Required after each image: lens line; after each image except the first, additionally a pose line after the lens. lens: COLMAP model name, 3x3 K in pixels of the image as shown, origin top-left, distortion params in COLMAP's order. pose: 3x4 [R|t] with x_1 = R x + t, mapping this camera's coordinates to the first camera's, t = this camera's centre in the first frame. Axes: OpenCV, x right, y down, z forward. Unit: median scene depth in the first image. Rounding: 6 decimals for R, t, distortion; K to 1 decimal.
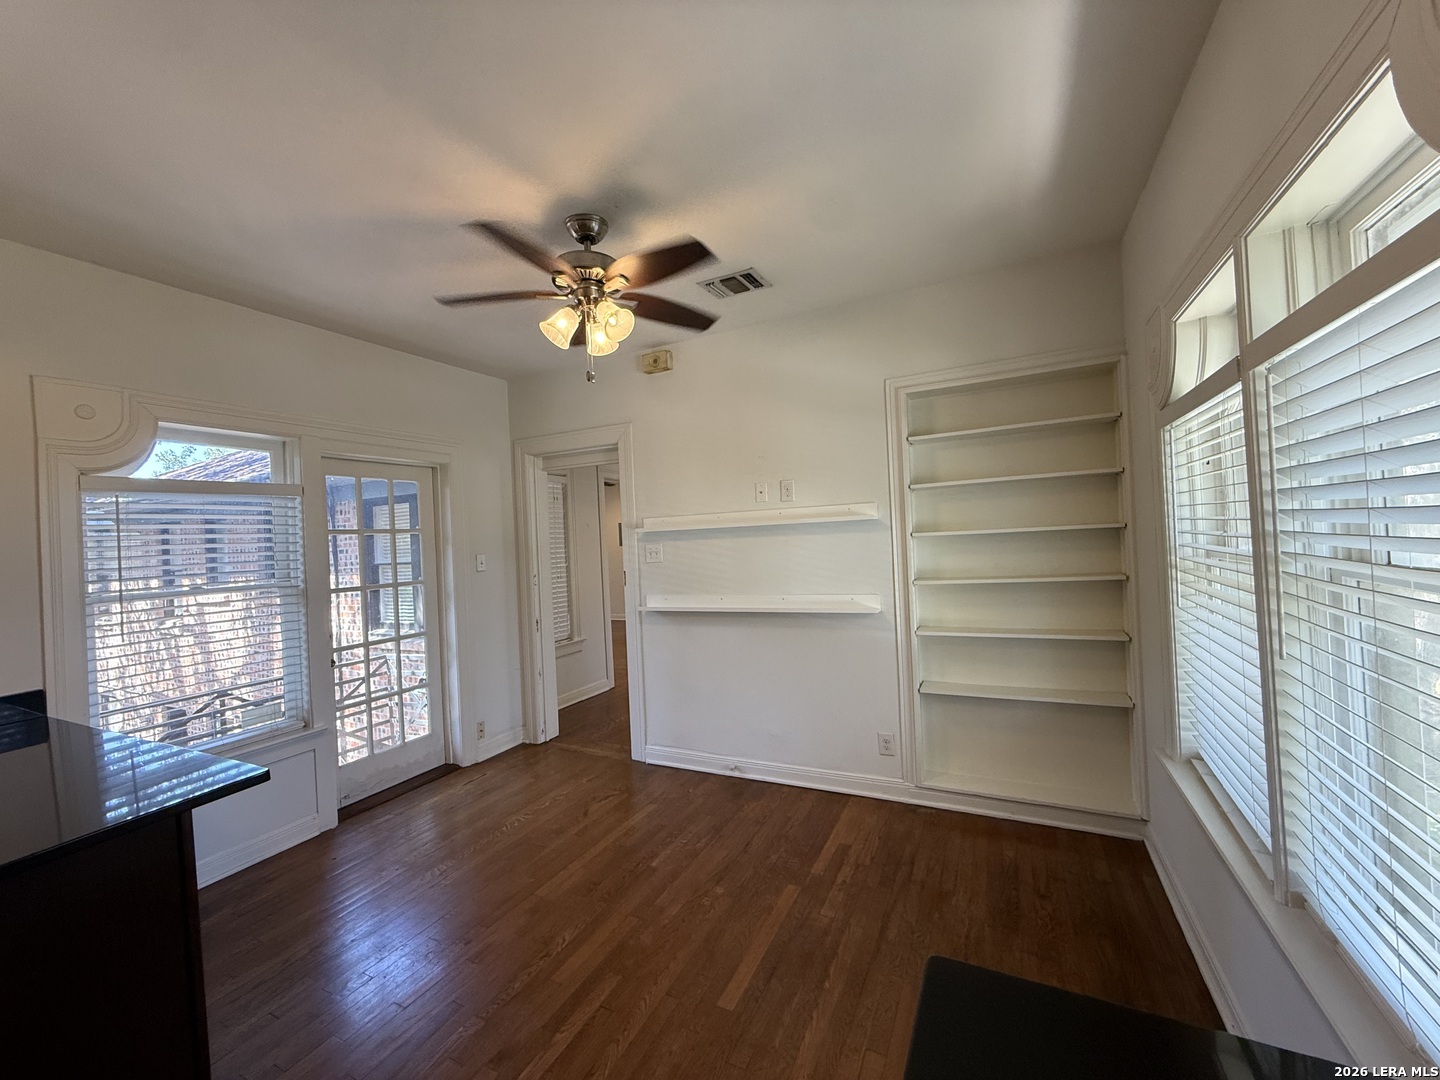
lens RADIAL K [[574.0, 0, 715.7], [0, 574.0, 529.3], [0, 0, 1]] dist [-0.001379, 0.000254]
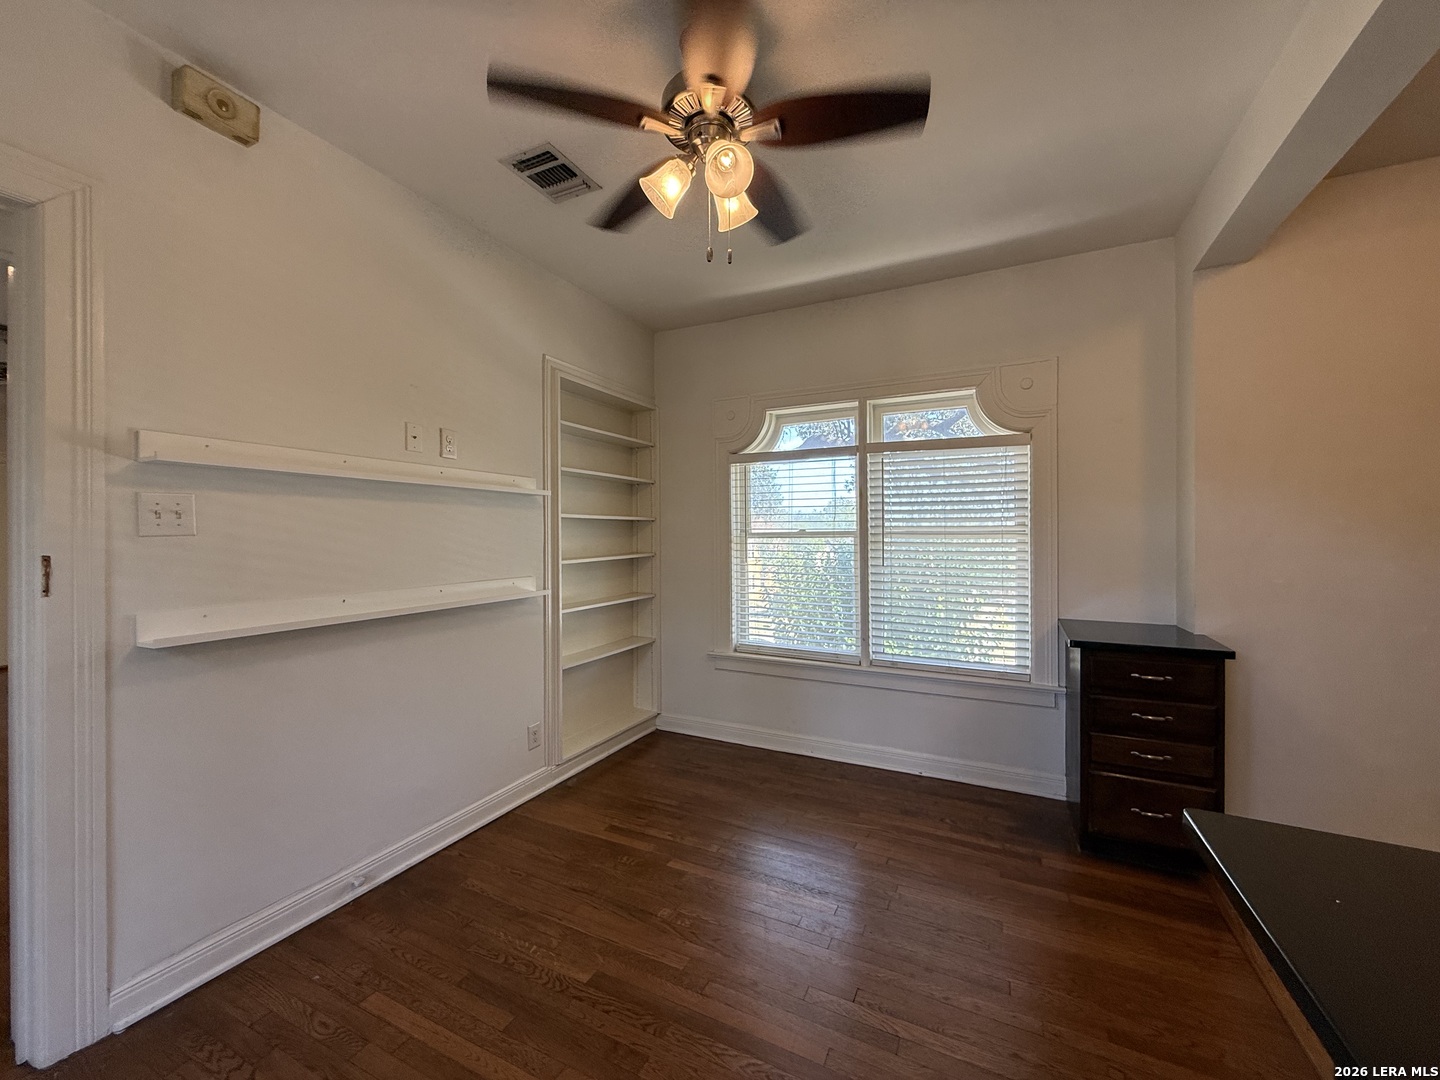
lens RADIAL K [[574.0, 0, 710.5], [0, 574.0, 537.4], [0, 0, 1]] dist [-0.001379, 0.000254]
pose [[0.000835, 0.049921, 0.998753, -0.617915], [-0.010780, 0.998696, -0.049909, 0.087780], [-0.999942, -0.010724, 0.001372, 0.674849]]
